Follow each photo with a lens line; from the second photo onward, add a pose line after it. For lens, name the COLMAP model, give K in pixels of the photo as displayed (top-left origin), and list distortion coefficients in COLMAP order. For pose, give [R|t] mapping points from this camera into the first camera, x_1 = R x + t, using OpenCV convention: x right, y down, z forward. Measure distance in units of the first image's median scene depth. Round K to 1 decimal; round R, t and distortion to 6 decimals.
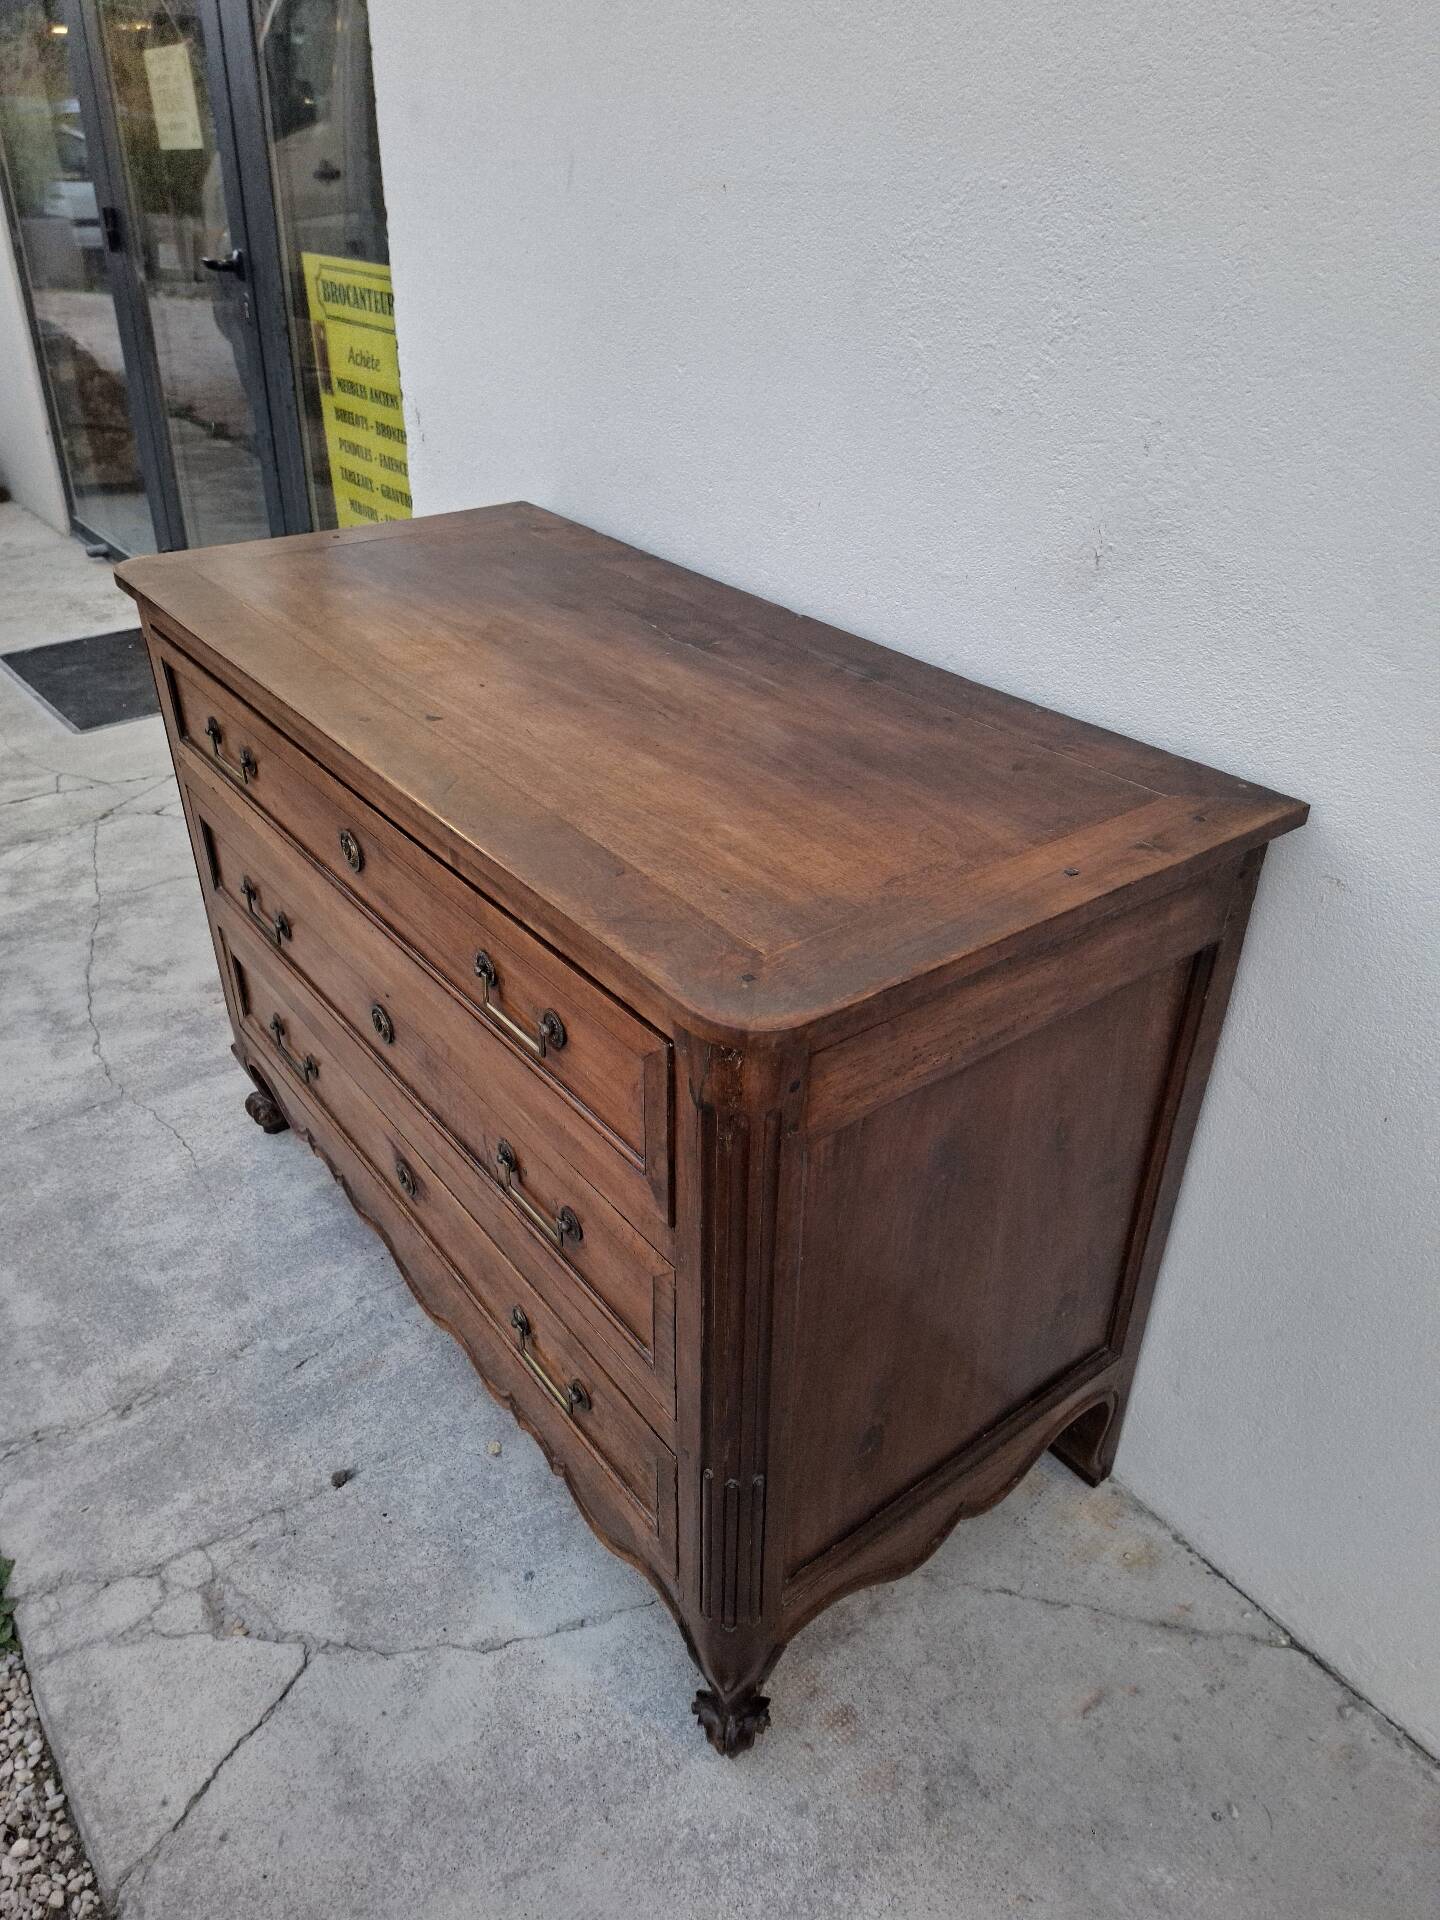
lens RADIAL K [[1333.8, 0, 724.6], [0, 1333.8, 953.1], [0, 0, 1]] dist [0.098179, -0.127796]
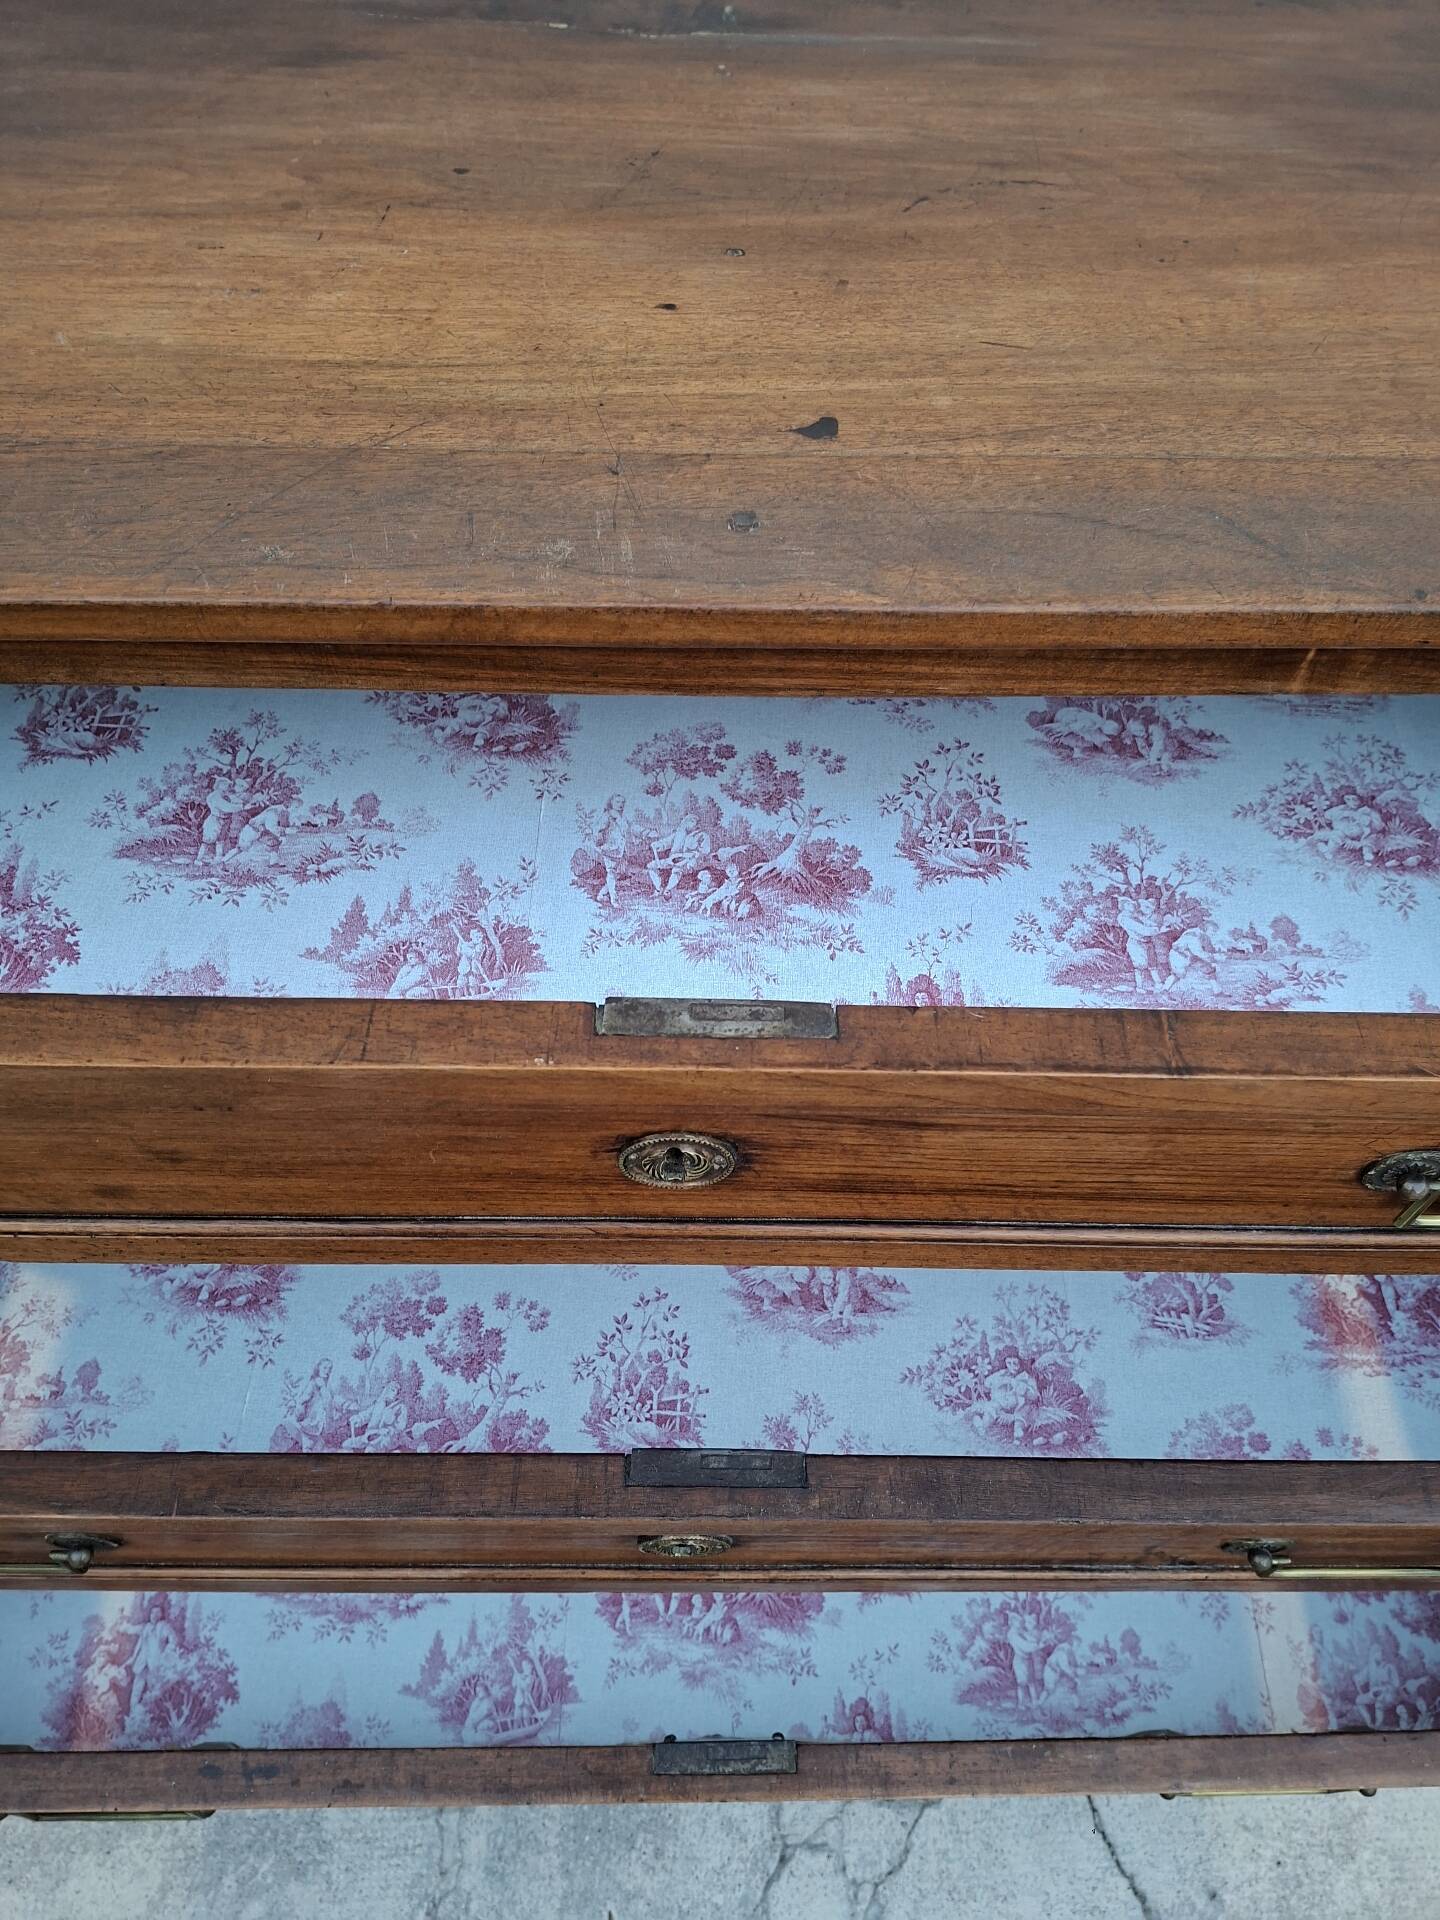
lens RADIAL K [[1331.1, 0, 729.4], [0, 1331.1, 957.7], [0, 0, 1]] dist [0.040603, -0.047708]
pose [[0.590750, -0.669807, 0.449859, -0.453721], [0.403249, 0.728017, 0.554420, -0.257204], [-0.698860, -0.146119, 0.700175, 0.638340]]
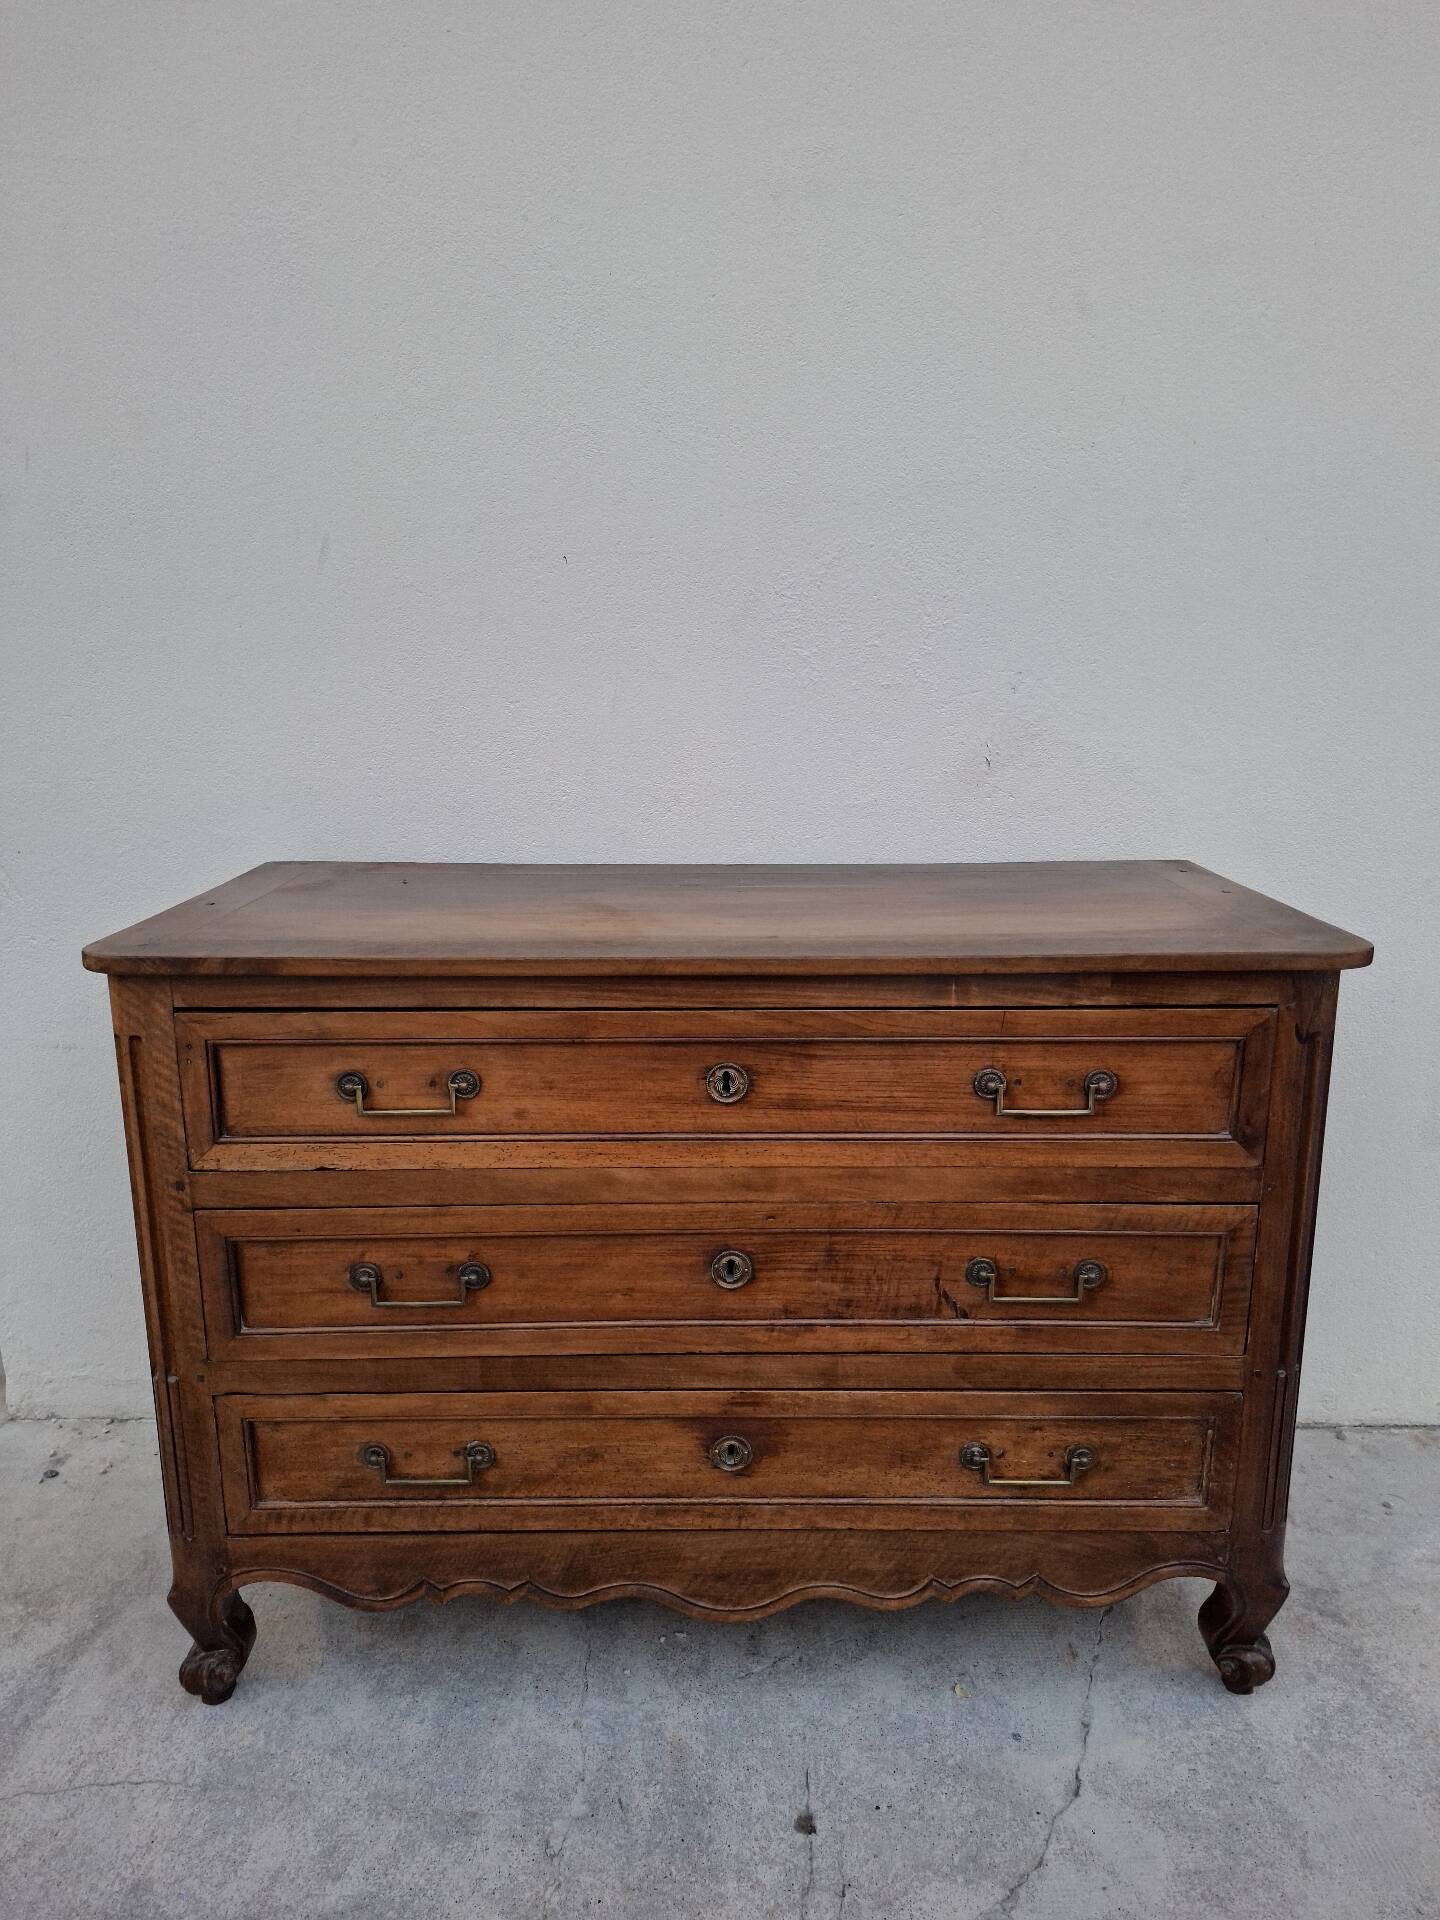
lens RADIAL K [[1319.7, 0, 737.1], [0, 1319.7, 974.2], [0, 0, 1]] dist [0.078218, -0.093962]
pose [[0.599155, -0.201247, 0.774928, -0.965347], [0.425752, 0.899785, -0.095509, -0.047967], [-0.678048, 0.387152, 0.624792, 0.306212]]
